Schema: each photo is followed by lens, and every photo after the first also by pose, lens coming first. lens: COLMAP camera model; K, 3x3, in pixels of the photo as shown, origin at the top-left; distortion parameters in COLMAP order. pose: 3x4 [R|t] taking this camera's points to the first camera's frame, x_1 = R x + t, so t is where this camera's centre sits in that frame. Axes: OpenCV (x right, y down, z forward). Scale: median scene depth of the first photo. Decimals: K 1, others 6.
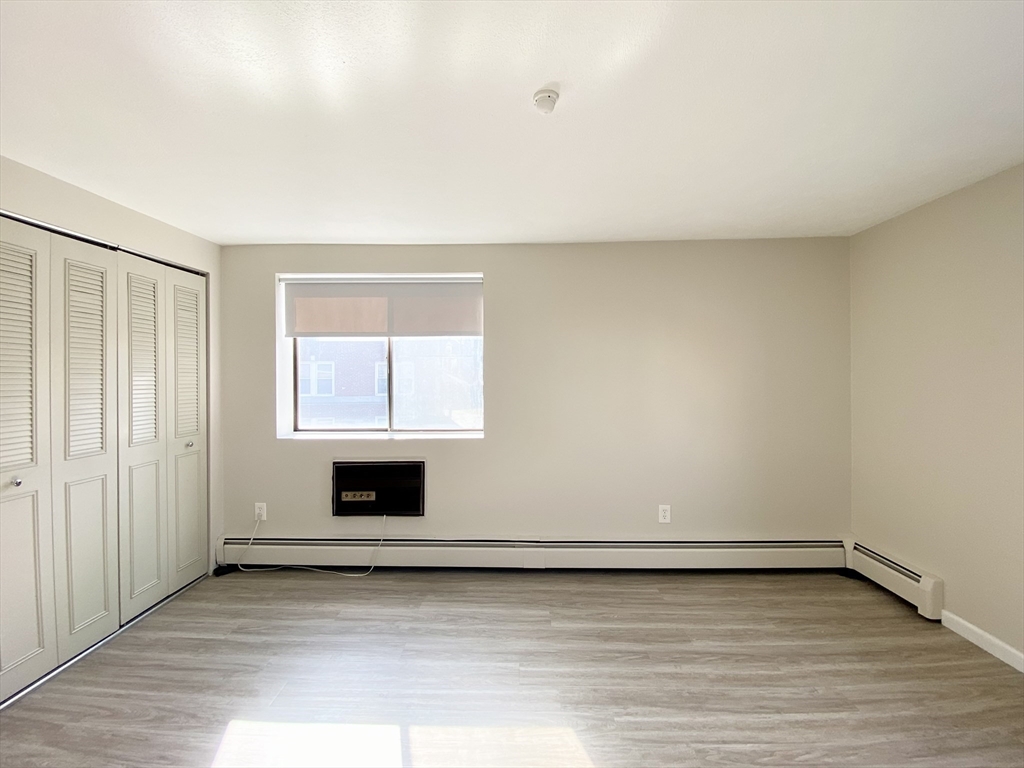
lens RADIAL K [[431.2, 0, 505.3], [0, 431.2, 377.3], [0, 0, 1]] dist [0.031911, -0.025697]
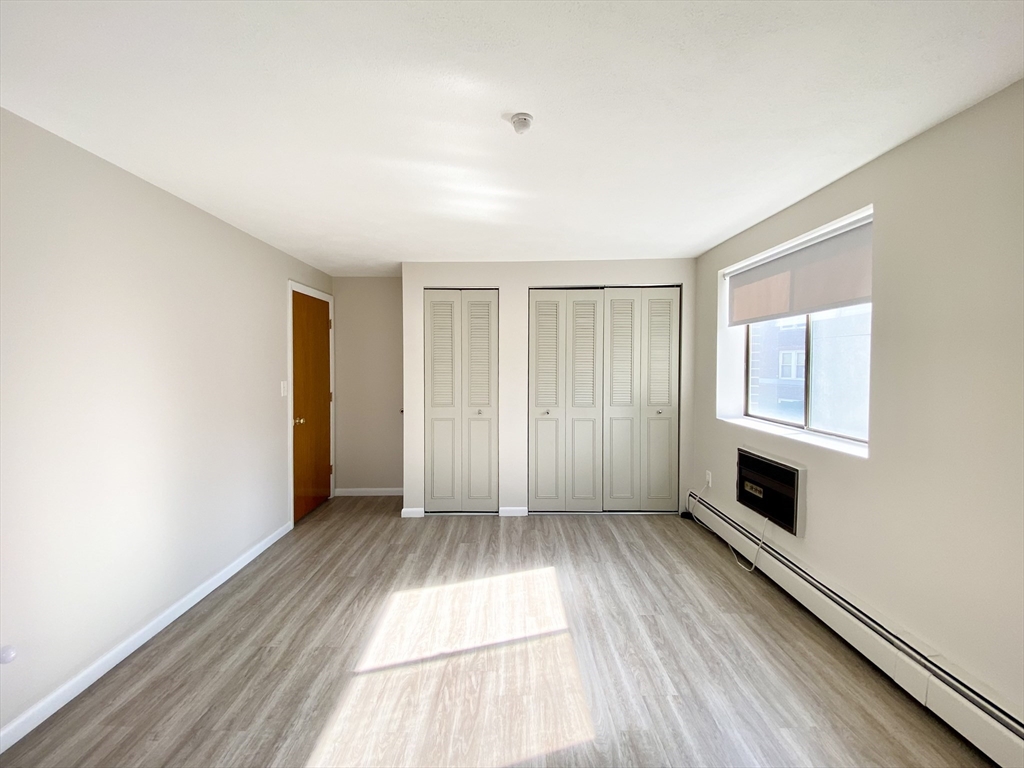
lens RADIAL K [[431.4, 0, 515.6], [0, 431.4, 374.9], [0, 0, 1]] dist [0.052216, -0.037489]
pose [[0.060707, 0.029868, -0.997709, 0.686488], [-0.001674, 0.999554, 0.029821, -0.005278], [0.998154, -0.000140, 0.060730, 0.495857]]
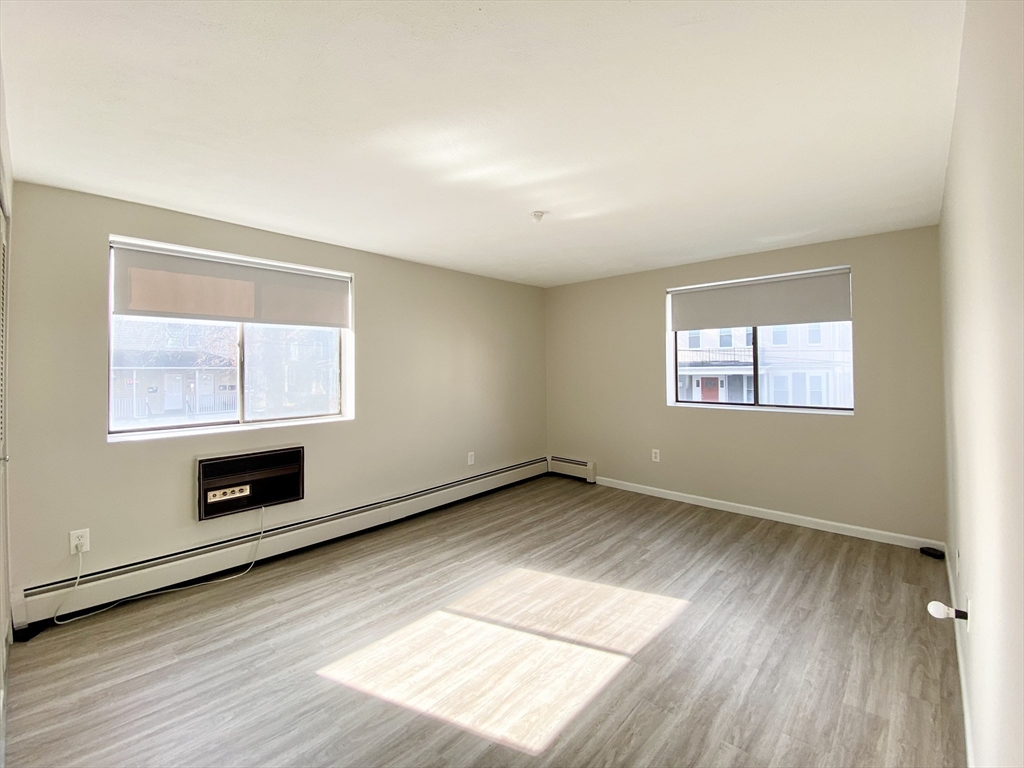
lens RADIAL K [[434.9, 0, 495.6], [0, 434.9, 362.4], [0, 0, 1]] dist [0.031434, -0.026016]
pose [[0.673414, 0.007825, 0.739224, -0.766600], [0.004466, 0.999883, -0.014653, 0.012663], [-0.739252, 0.013168, 0.673300, -0.064654]]
